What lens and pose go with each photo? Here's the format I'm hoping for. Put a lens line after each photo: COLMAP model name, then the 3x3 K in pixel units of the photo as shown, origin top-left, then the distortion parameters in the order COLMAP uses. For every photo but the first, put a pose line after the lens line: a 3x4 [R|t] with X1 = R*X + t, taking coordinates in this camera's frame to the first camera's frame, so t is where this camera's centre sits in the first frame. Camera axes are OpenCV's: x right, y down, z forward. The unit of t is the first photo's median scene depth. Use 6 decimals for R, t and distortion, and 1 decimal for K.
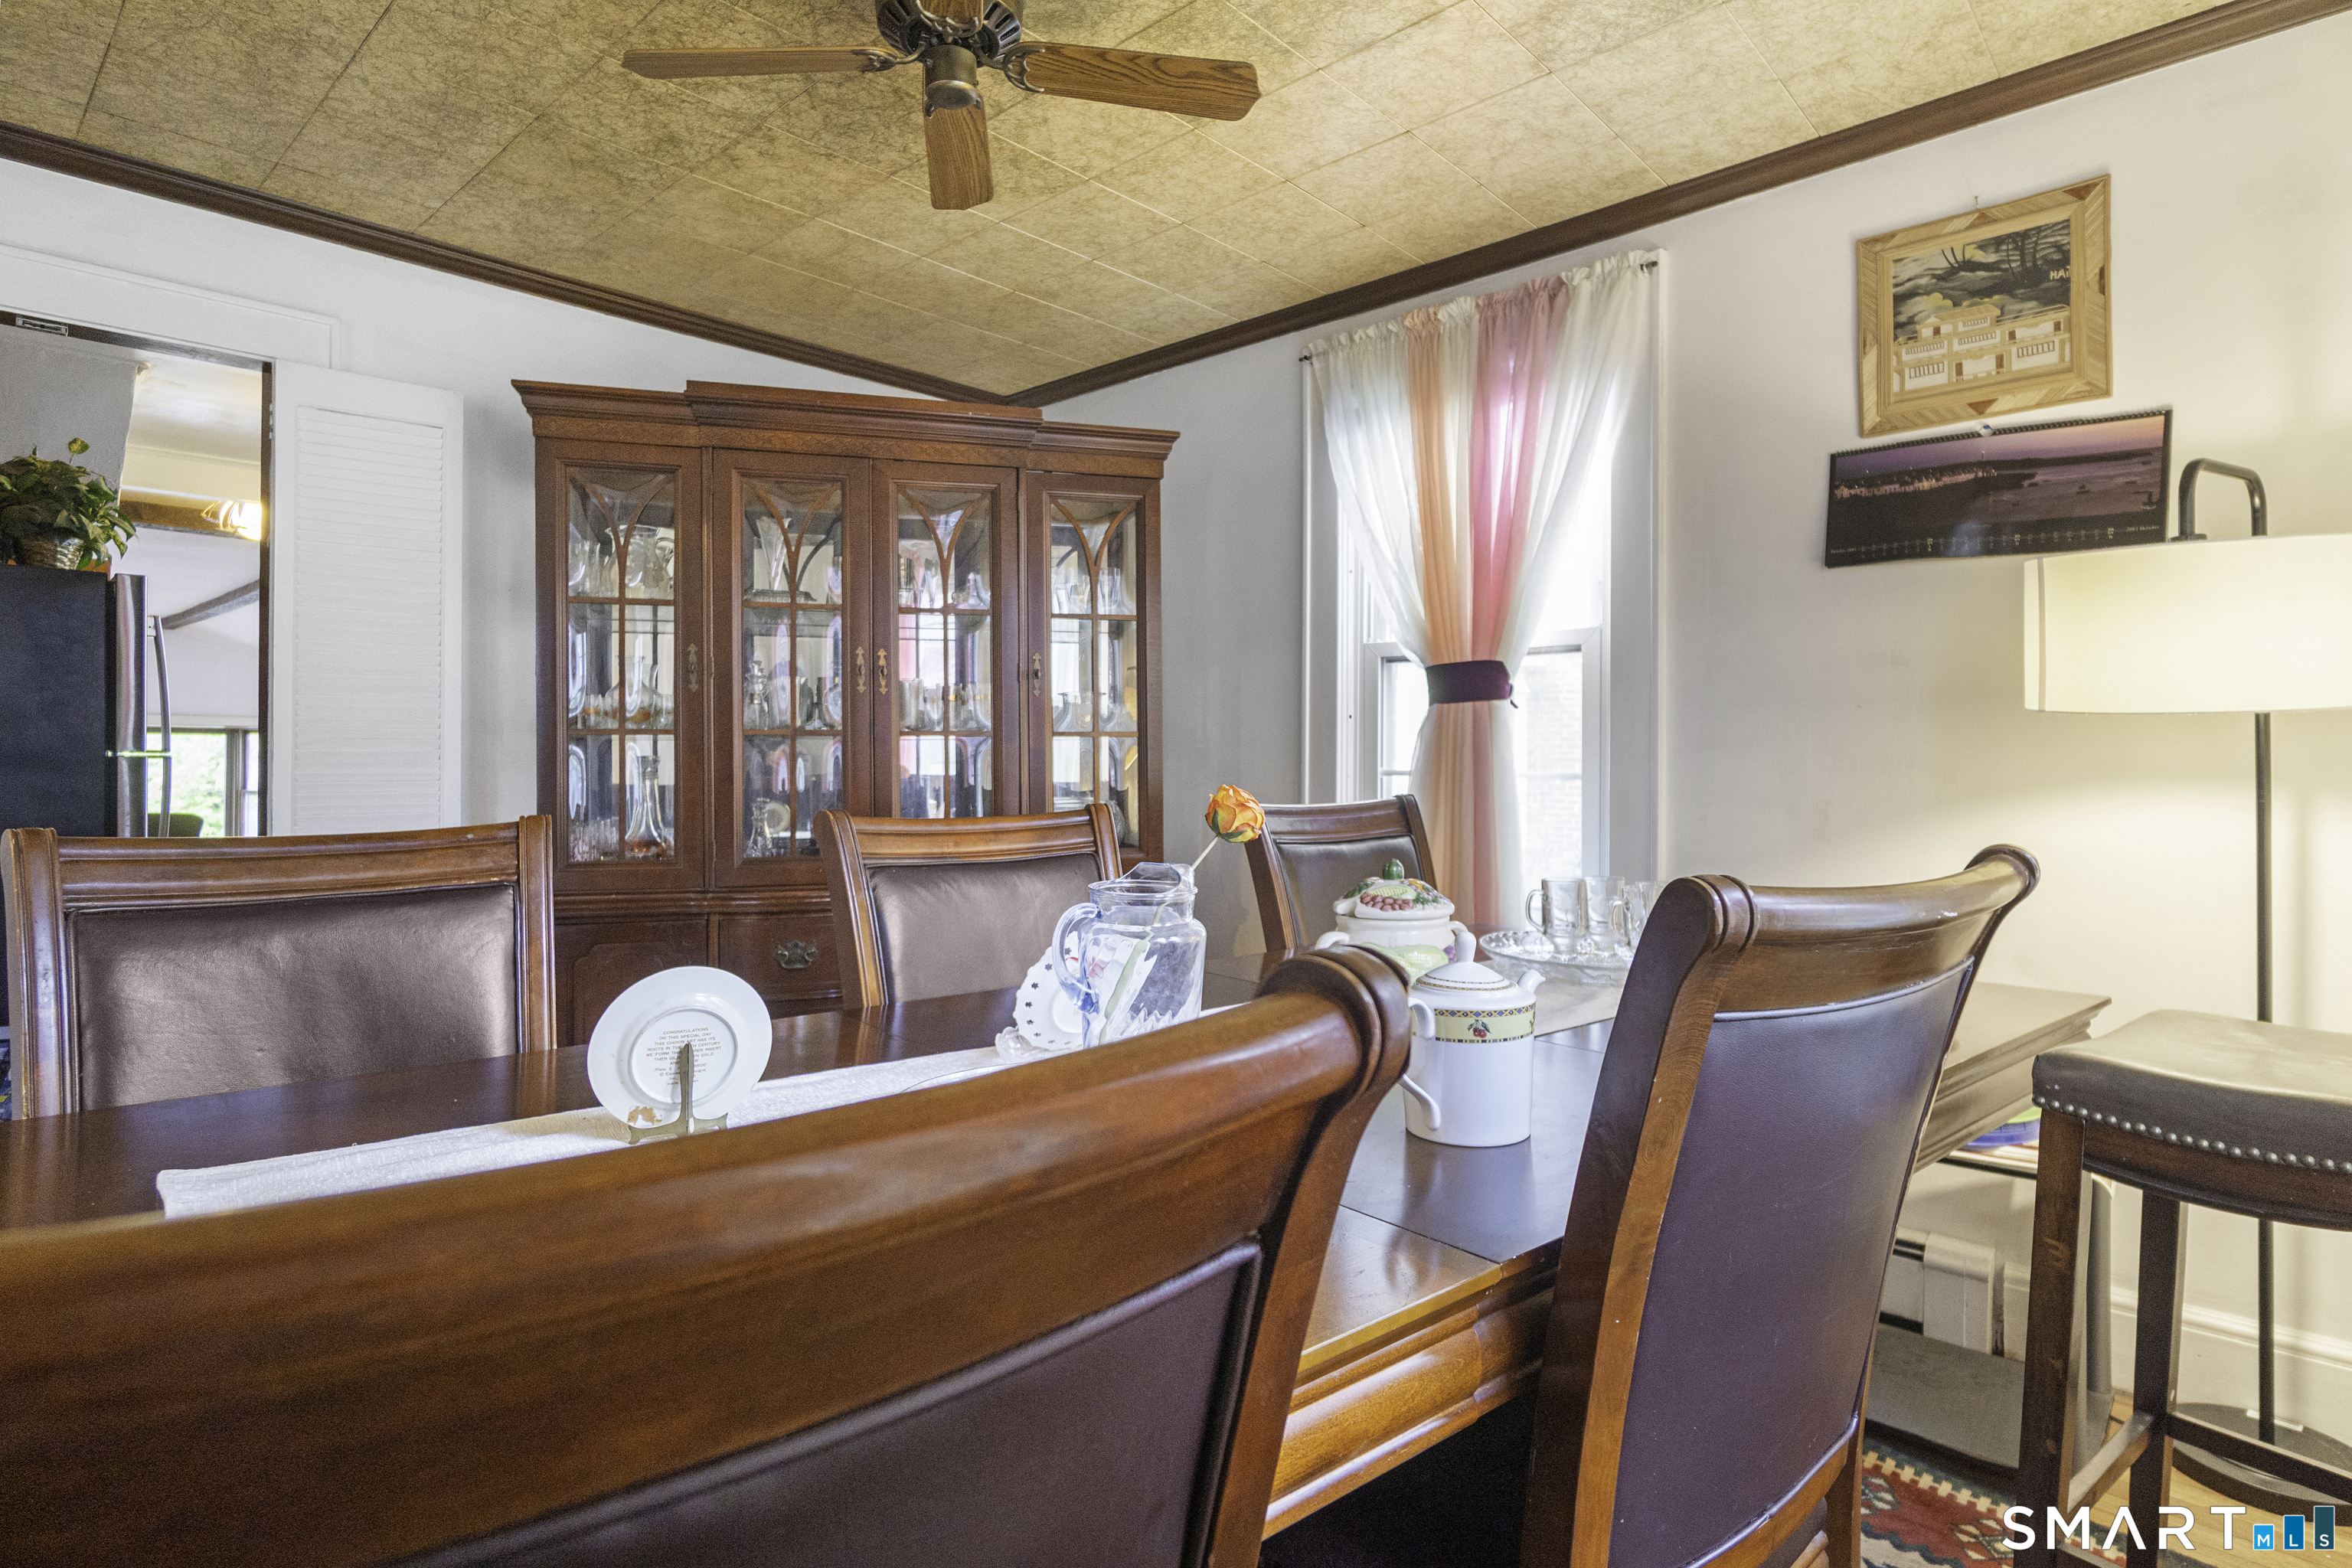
lens RADIAL K [[1206.9, 0, 1168.1], [0, 1206.9, 775.1], [0, 0, 1]] dist [-0.000069, -0.000171]
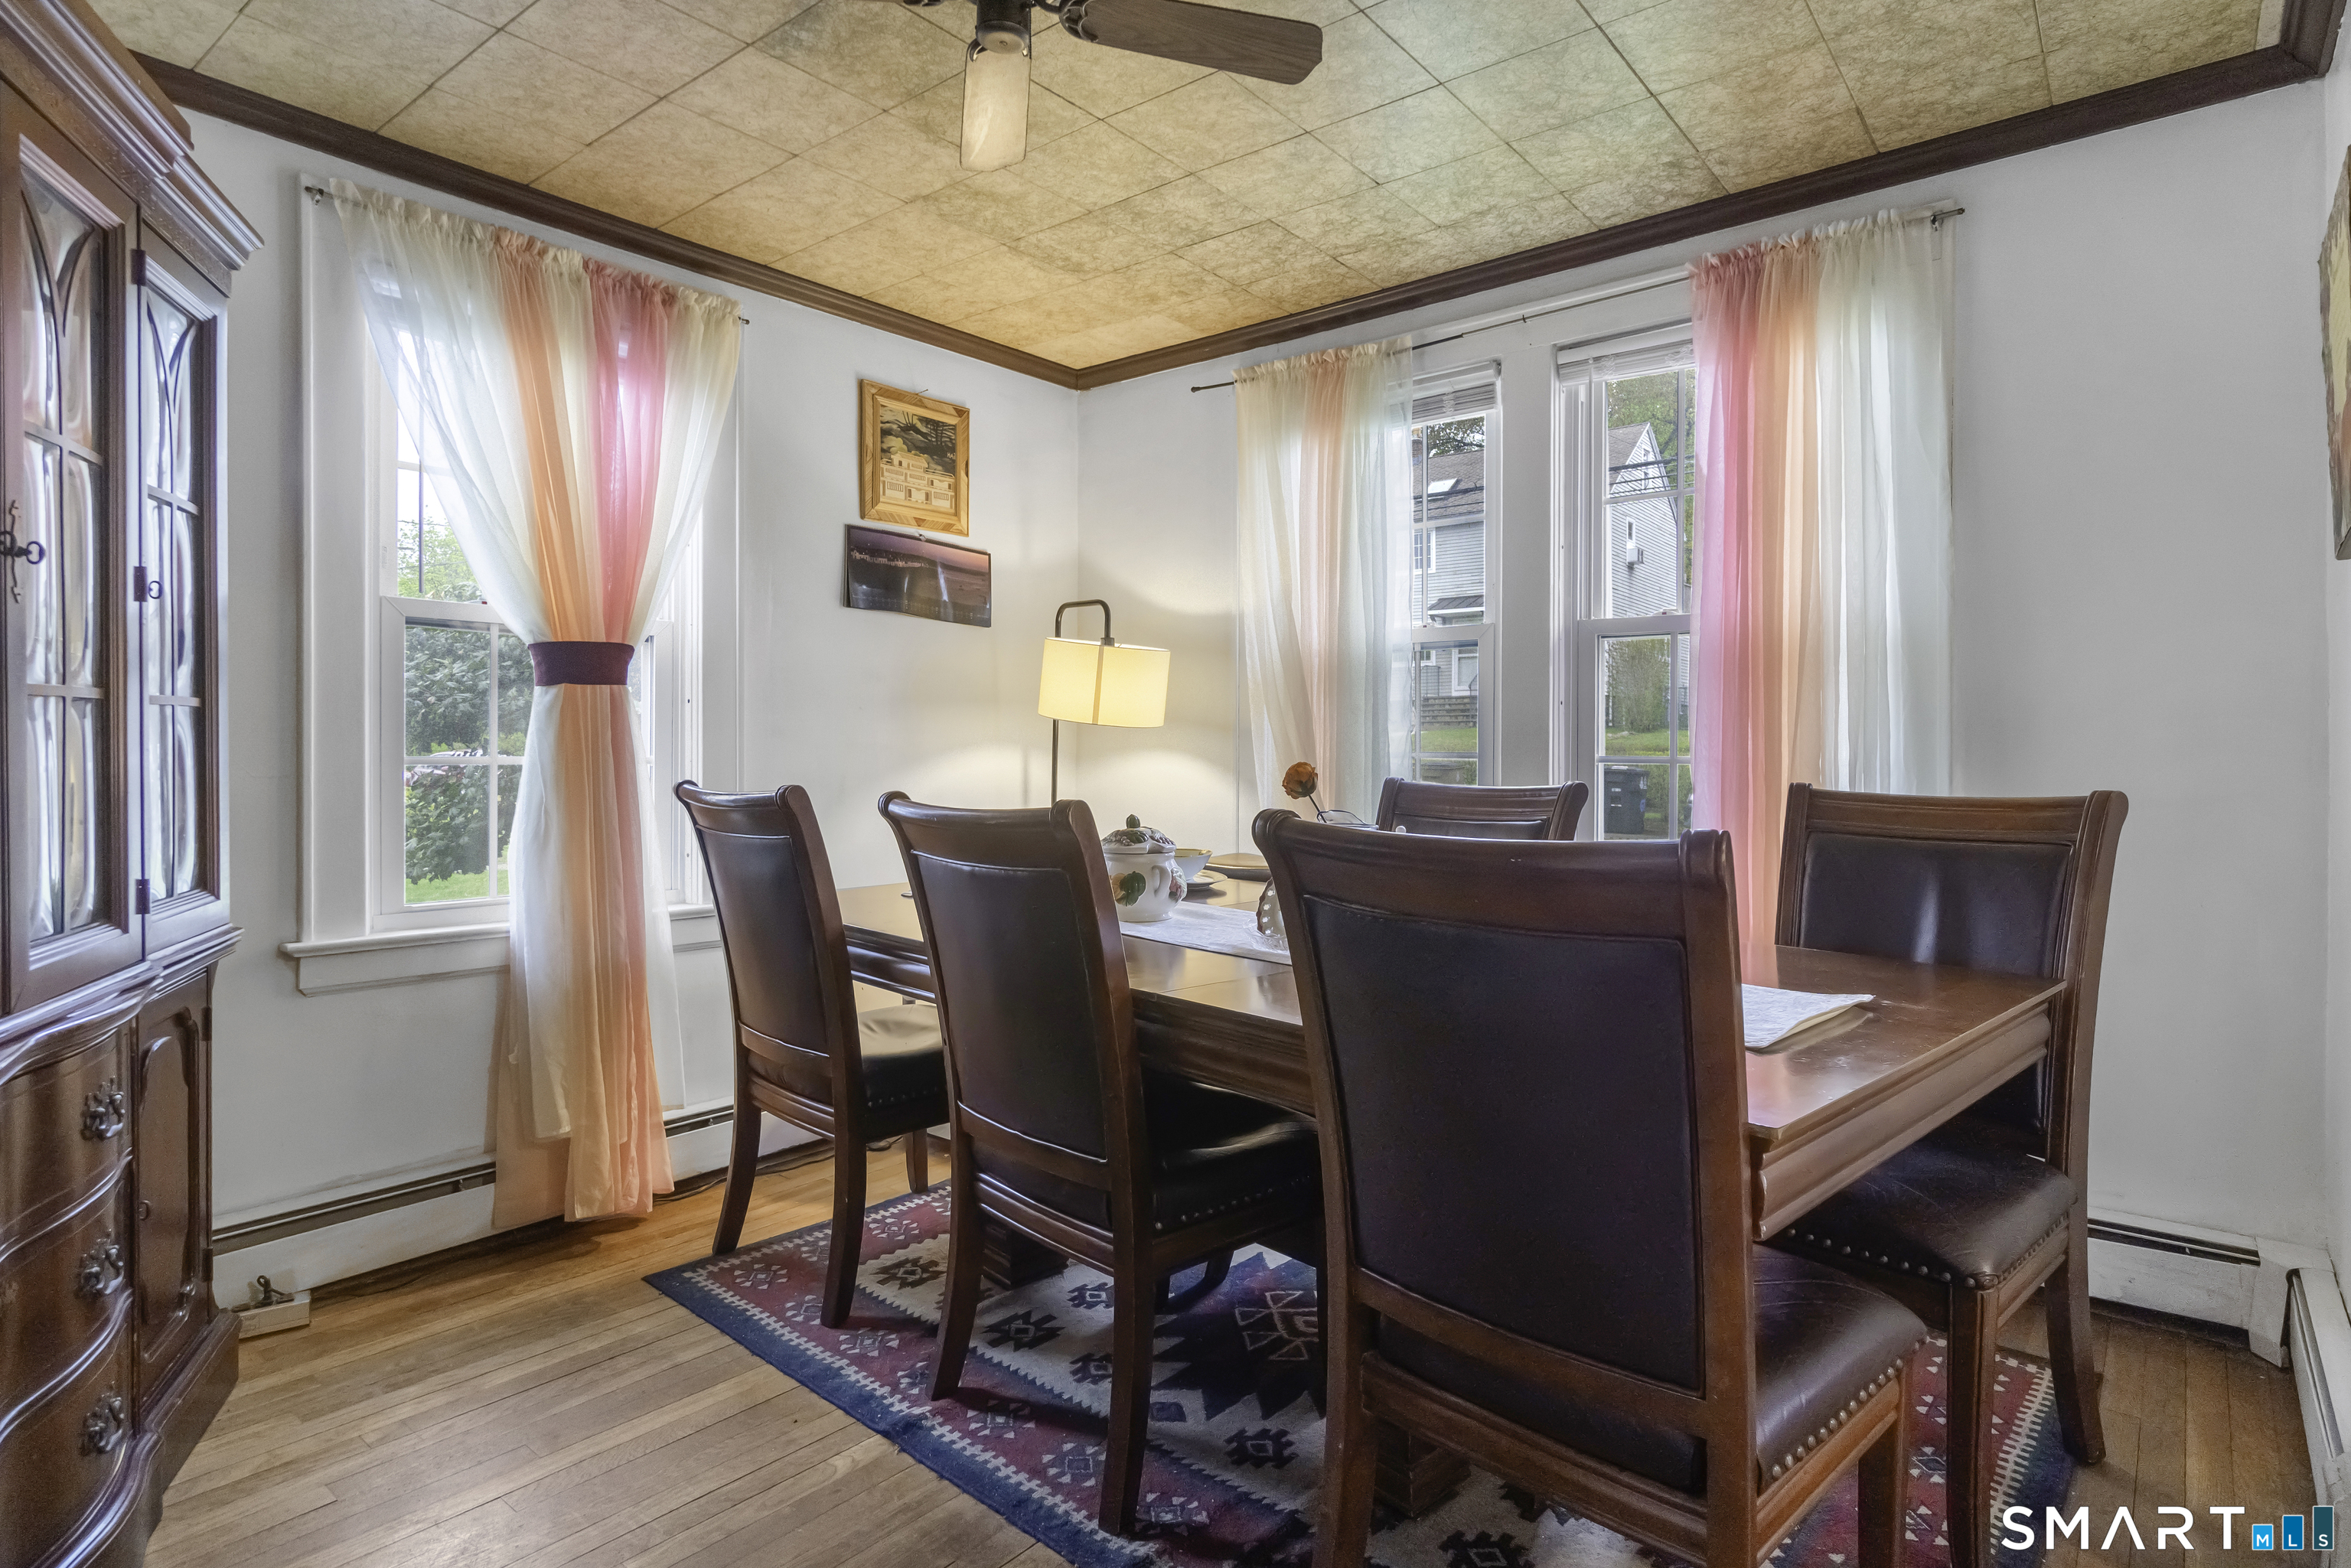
lens RADIAL K [[1206.4, 0, 1167.6], [0, 1206.4, 775.1], [0, 0, 1]] dist [-0.000069, -0.000171]
pose [[-0.046041, -0.027014, 0.998574, -0.880256], [0.001686, 0.999631, 0.027121, -0.015668], [-0.998938, 0.002932, -0.045978, 0.714068]]
